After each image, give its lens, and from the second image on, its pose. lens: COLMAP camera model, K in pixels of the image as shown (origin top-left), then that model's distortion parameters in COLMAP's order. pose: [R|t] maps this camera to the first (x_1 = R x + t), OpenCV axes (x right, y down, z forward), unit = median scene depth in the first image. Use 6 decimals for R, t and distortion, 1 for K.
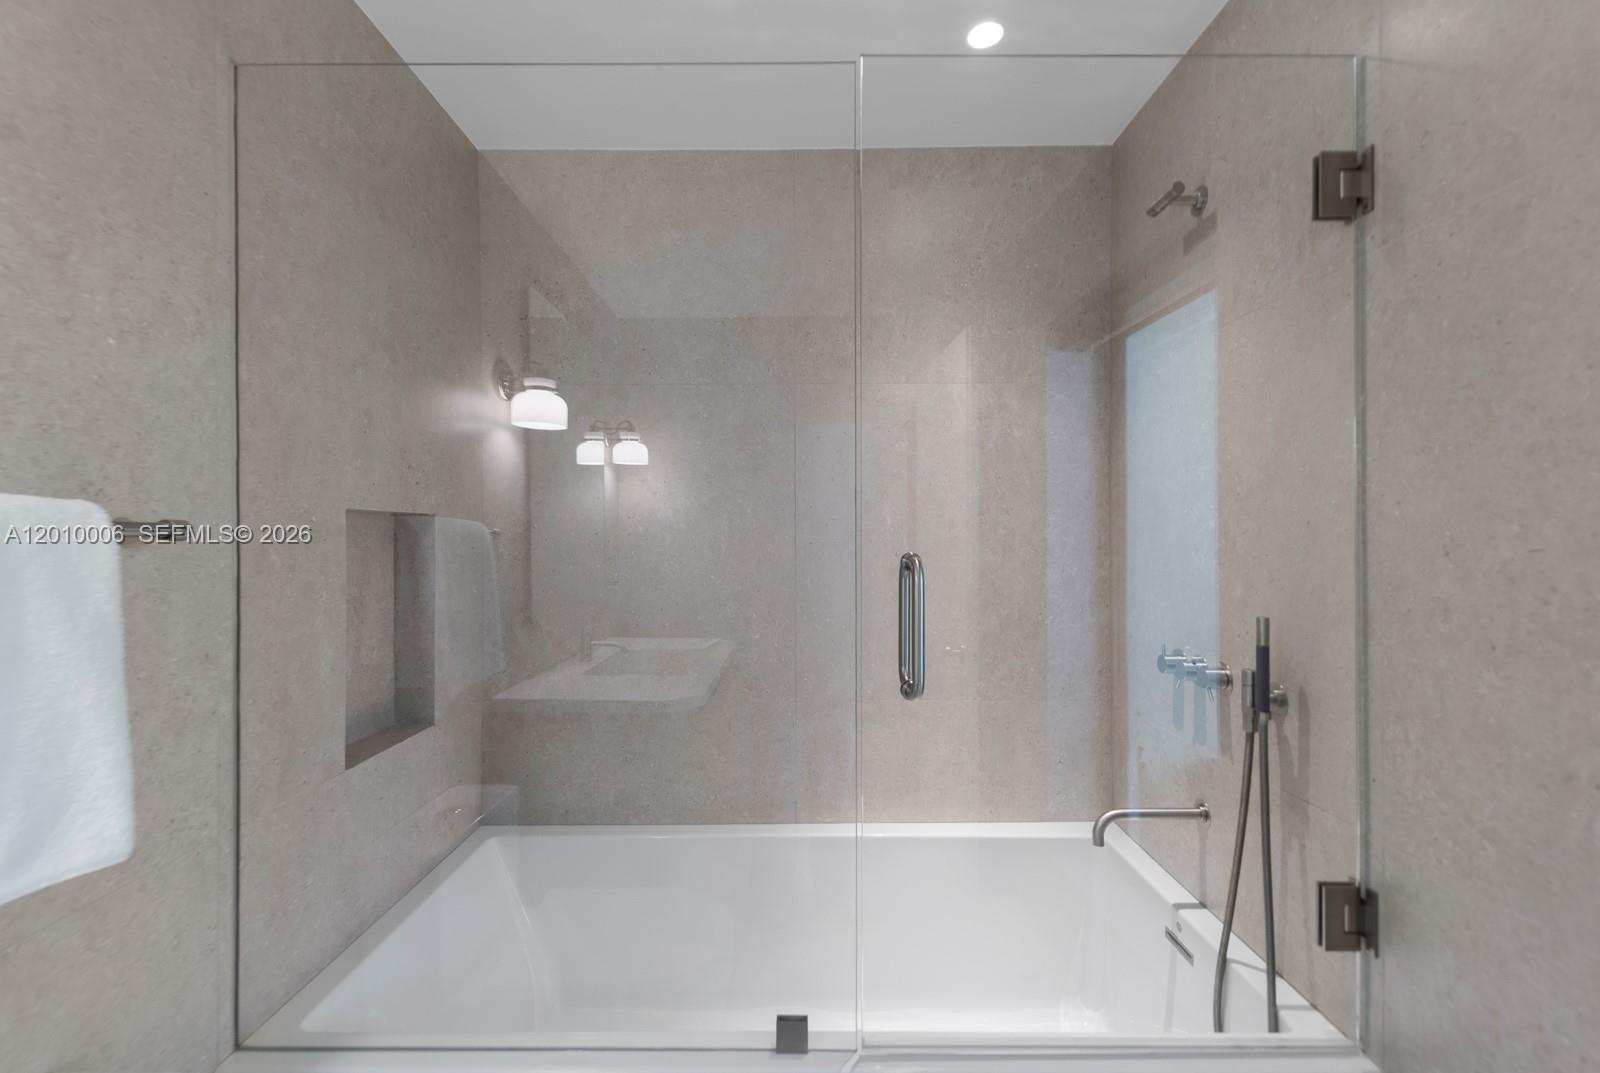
lens RADIAL K [[650.1, 0, 796.4], [0, 650.1, 539.3], [0, 0, 1]] dist [0.032771, -0.016417]
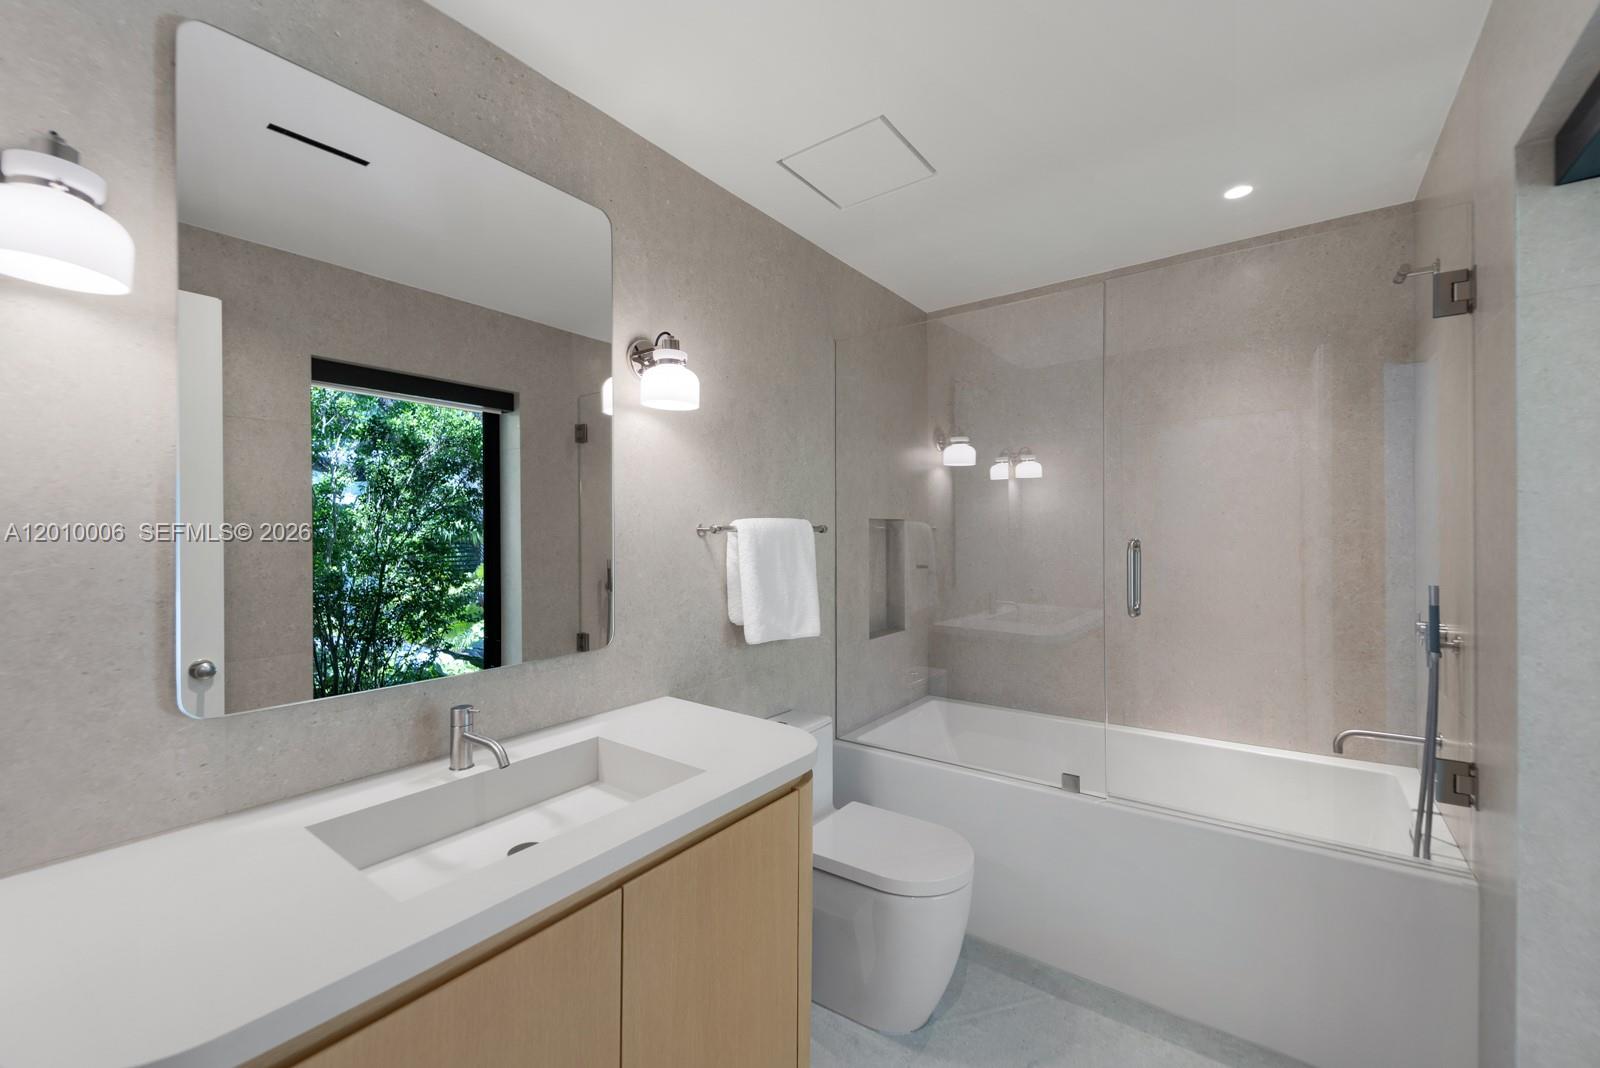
lens RADIAL K [[650.1, 0, 796.4], [0, 650.1, 536.8], [0, 0, 1]] dist [0.032771, -0.016417]
pose [[0.791710, 0.000686, -0.610896, 0.325011], [0.001217, 0.999996, 0.002699, 0.005918], [0.610896, -0.002880, 0.791706, -0.631253]]
